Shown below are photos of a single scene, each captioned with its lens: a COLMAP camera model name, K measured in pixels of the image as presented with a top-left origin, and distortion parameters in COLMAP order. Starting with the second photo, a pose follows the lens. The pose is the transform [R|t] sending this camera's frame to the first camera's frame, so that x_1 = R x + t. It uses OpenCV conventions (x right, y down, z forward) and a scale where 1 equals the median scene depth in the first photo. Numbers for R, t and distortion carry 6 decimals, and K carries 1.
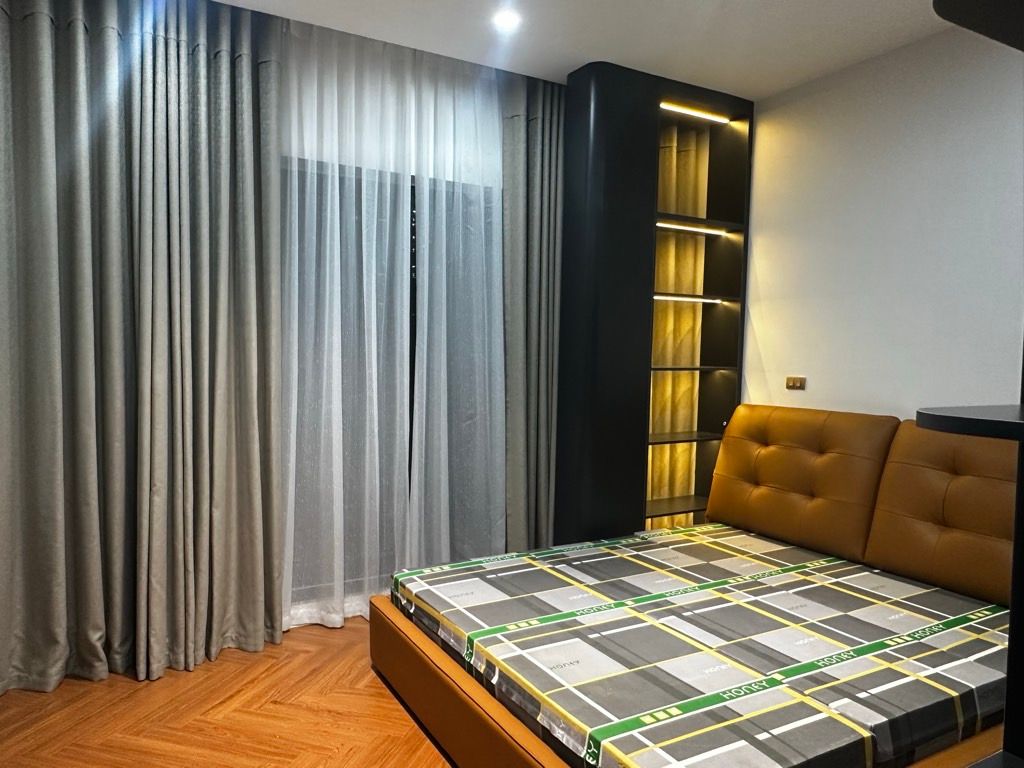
lens RADIAL K [[738.3, 0, 512.0], [0, 738.3, 384.0], [0, 0, 1]] dist [-0.004824, -0.000092]
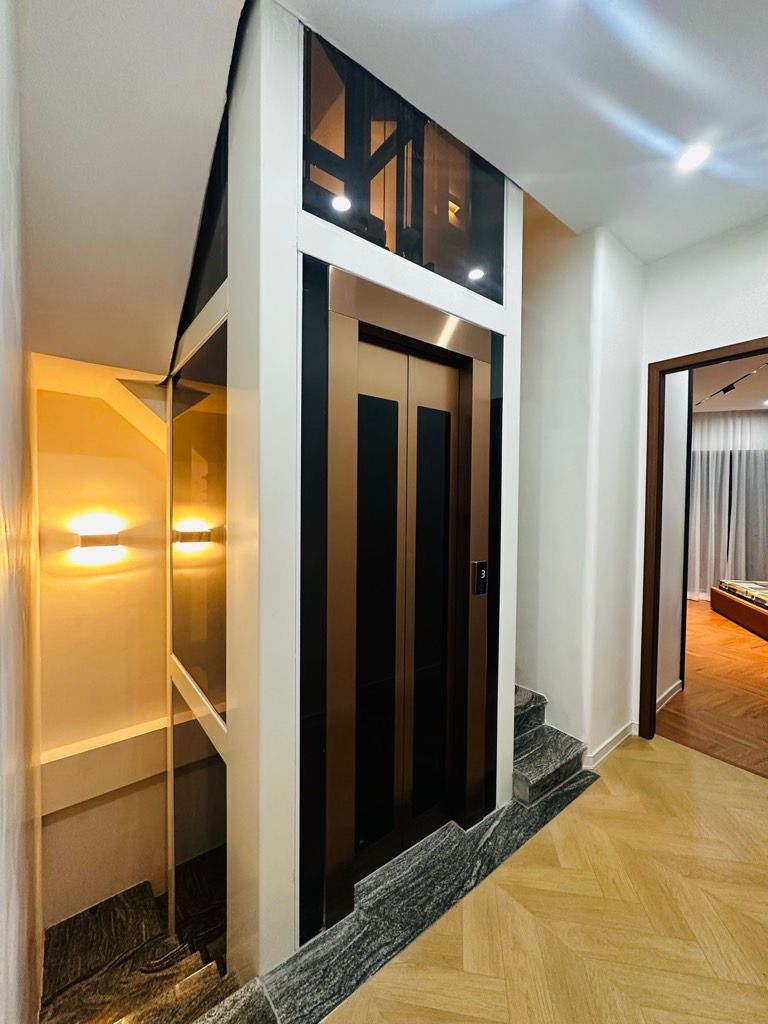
lens RADIAL K [[406.7, 0, 384.0], [0, 406.7, 512.0], [0, 0, 1]] dist [-0.001970, -0.000324]
pose [[0.652883, 0.007911, -0.757418, 0.201988], [-0.035462, 0.999168, -0.020132, 0.048360], [0.756629, 0.040004, 0.652620, -1.157164]]
